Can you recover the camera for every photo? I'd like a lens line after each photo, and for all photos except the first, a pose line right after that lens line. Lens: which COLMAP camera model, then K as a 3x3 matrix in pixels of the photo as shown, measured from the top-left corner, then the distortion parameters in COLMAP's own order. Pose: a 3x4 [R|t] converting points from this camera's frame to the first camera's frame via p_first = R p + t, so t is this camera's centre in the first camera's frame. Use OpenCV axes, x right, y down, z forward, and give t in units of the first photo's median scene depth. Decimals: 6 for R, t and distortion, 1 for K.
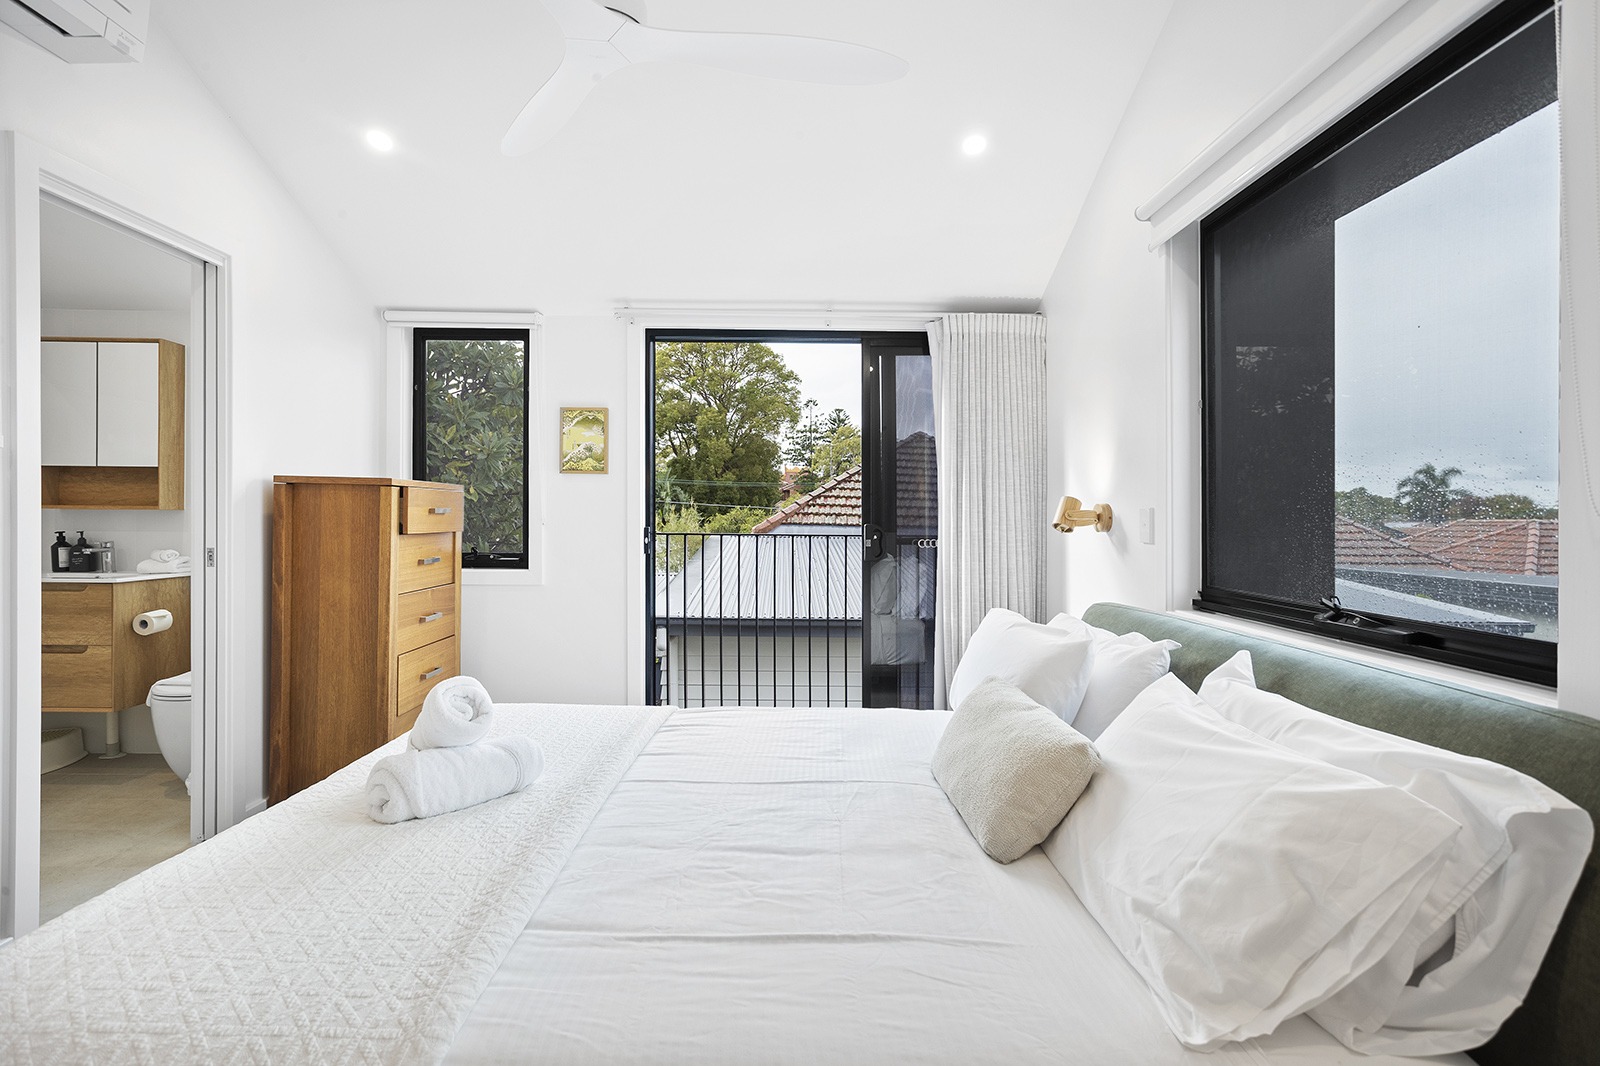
lens RADIAL K [[771.3, 0, 790.9], [0, 771.3, 511.1], [0, 0, 1]] dist [-0.014947, 0.011701]
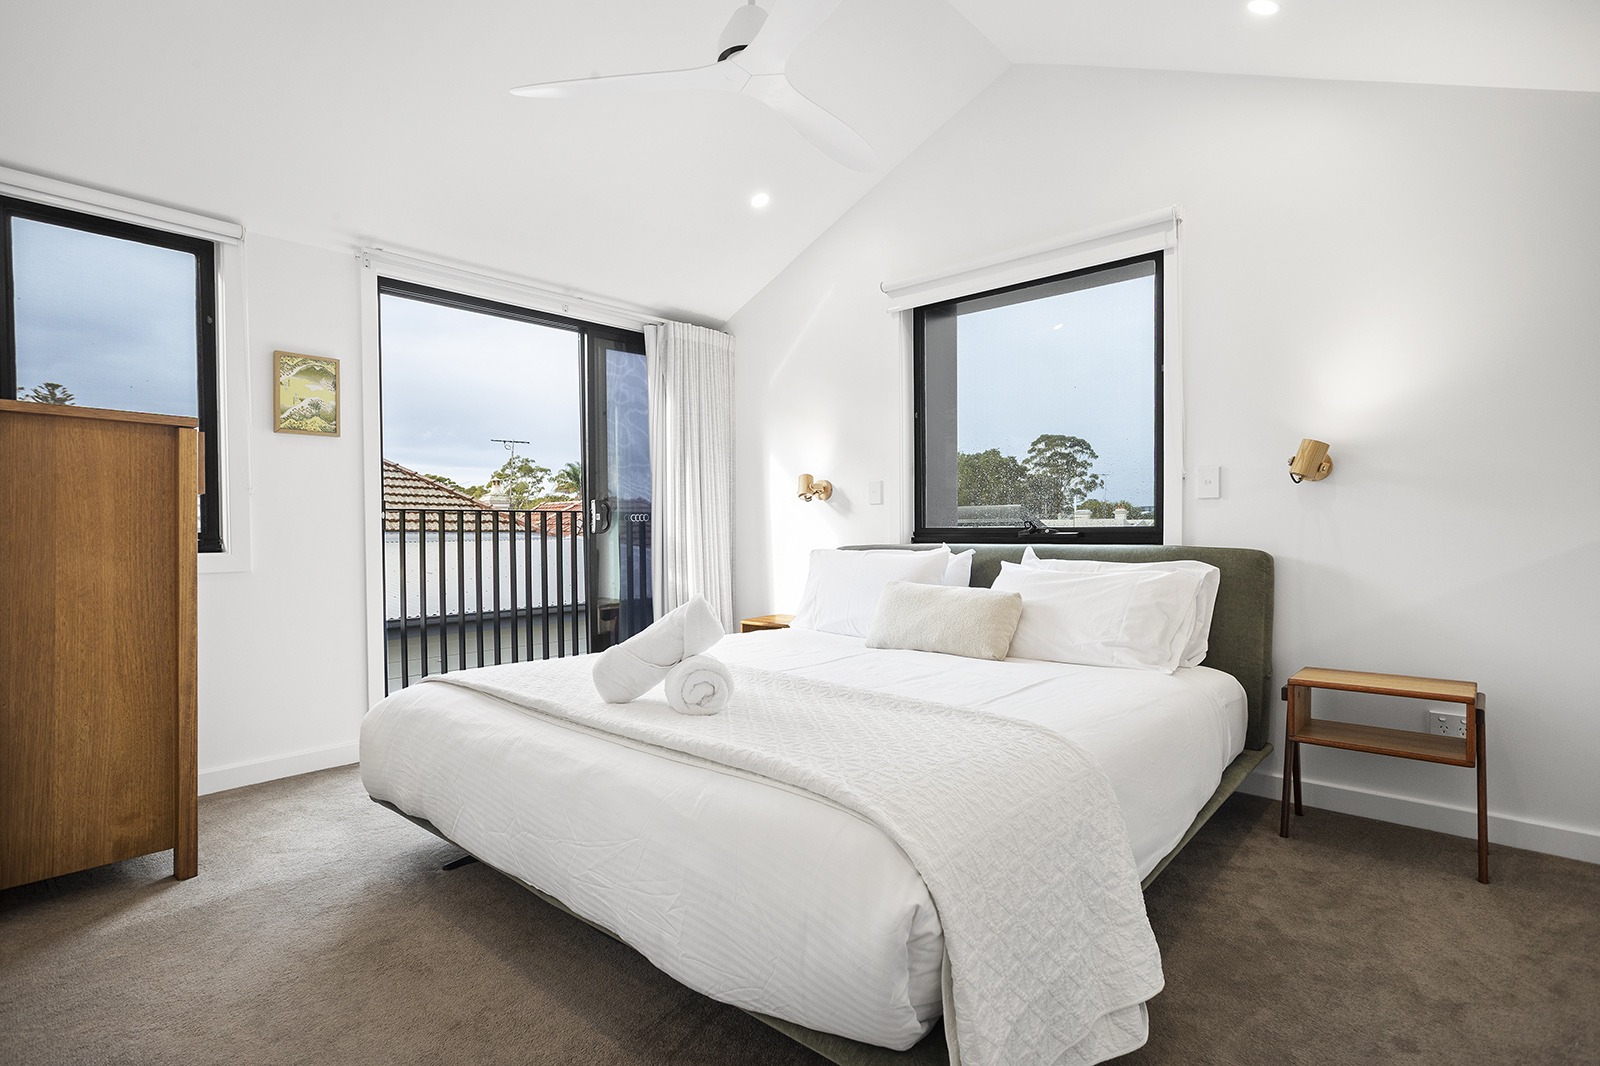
lens RADIAL K [[779.9, 0, 800.6], [0, 779.9, 523.0], [0, 0, 1]] dist [-0.016248, 0.014724]
pose [[0.684583, -0.010199, 0.728864, -0.724969], [0.008961, 0.999944, 0.005576, 0.065425], [-0.728880, 0.002714, 0.684636, 0.056232]]
